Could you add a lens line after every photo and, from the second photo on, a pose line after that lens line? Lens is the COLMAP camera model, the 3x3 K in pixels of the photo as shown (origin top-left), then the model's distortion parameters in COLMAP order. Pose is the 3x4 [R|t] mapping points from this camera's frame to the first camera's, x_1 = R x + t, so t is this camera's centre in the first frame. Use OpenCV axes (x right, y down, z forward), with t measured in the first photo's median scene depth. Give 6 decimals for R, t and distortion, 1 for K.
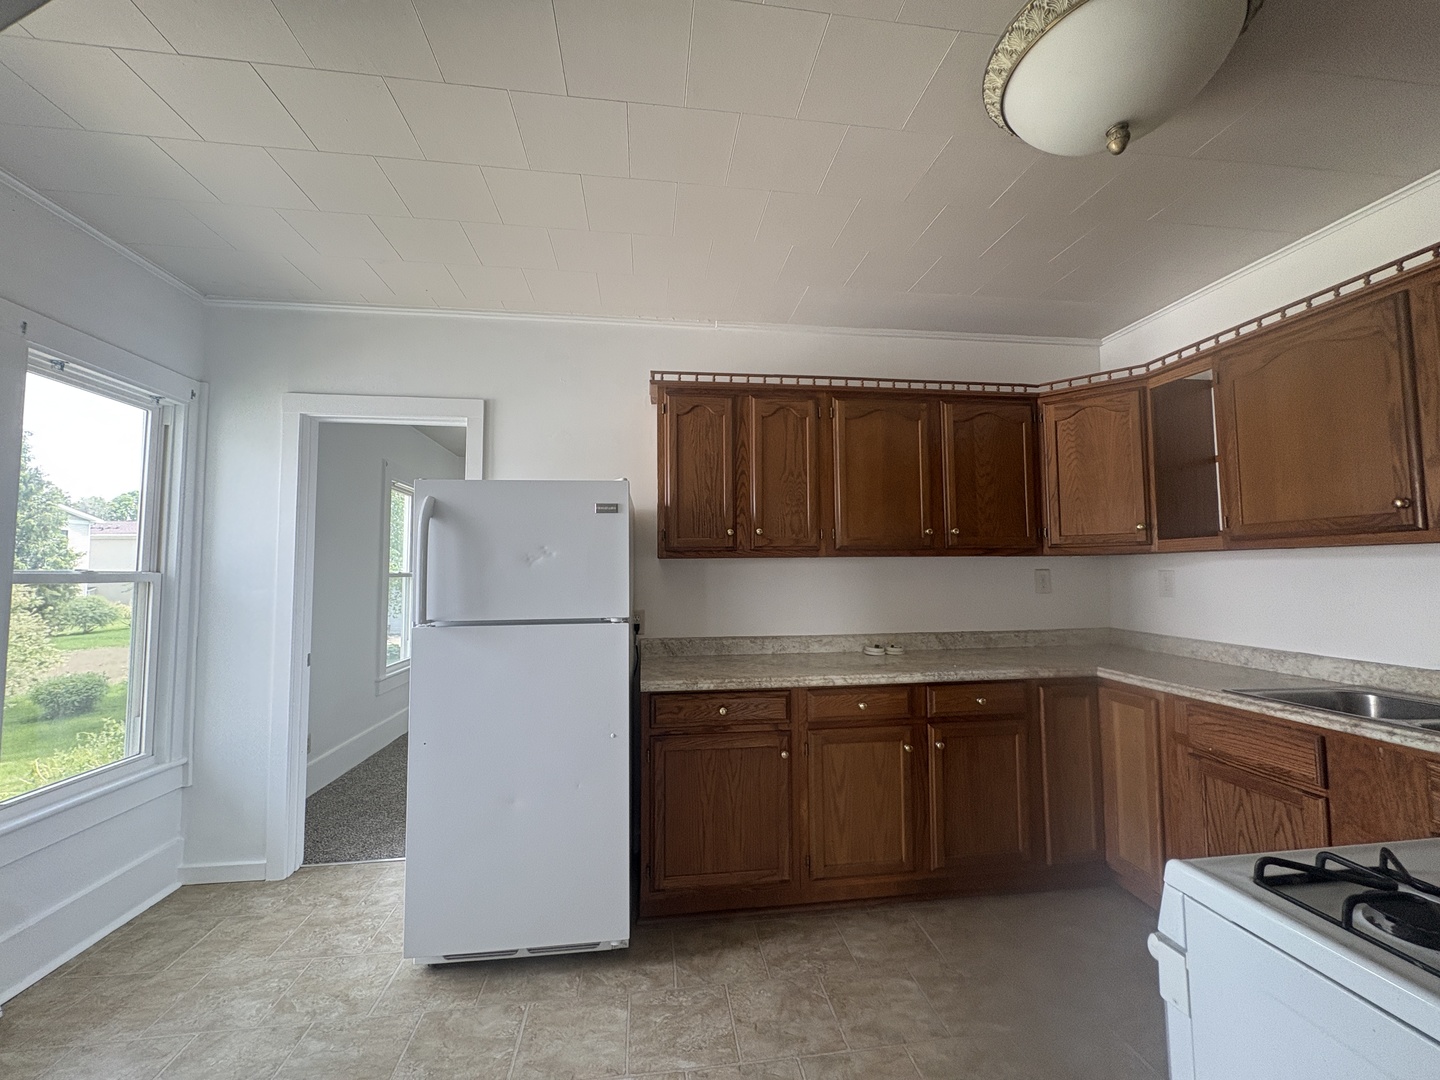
lens RADIAL K [[575.2, 0, 718.7], [0, 575.2, 540.3], [0, 0, 1]] dist [0.001505, -0.000143]
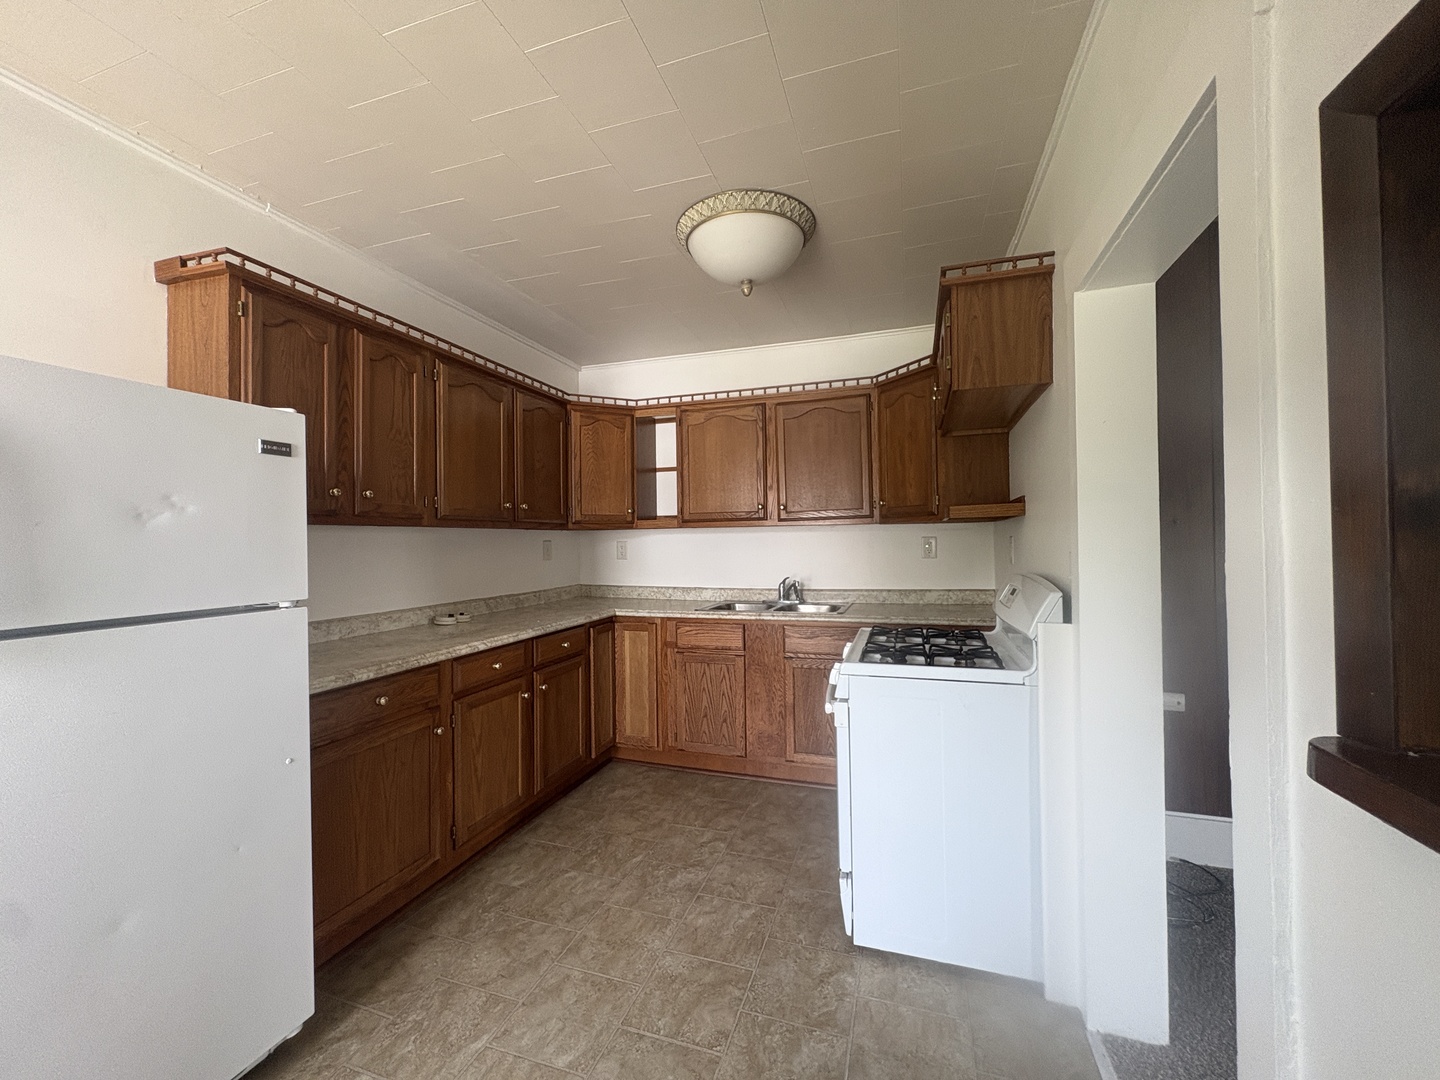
lens RADIAL K [[575.2, 0, 717.4], [0, 575.2, 541.4], [0, 0, 1]] dist [0.001505, -0.000143]
pose [[0.435966, 0.002238, 0.899960, -0.529090], [-0.040245, 0.999045, 0.017011, 0.022183], [-0.899063, -0.043635, 0.435640, 0.176654]]
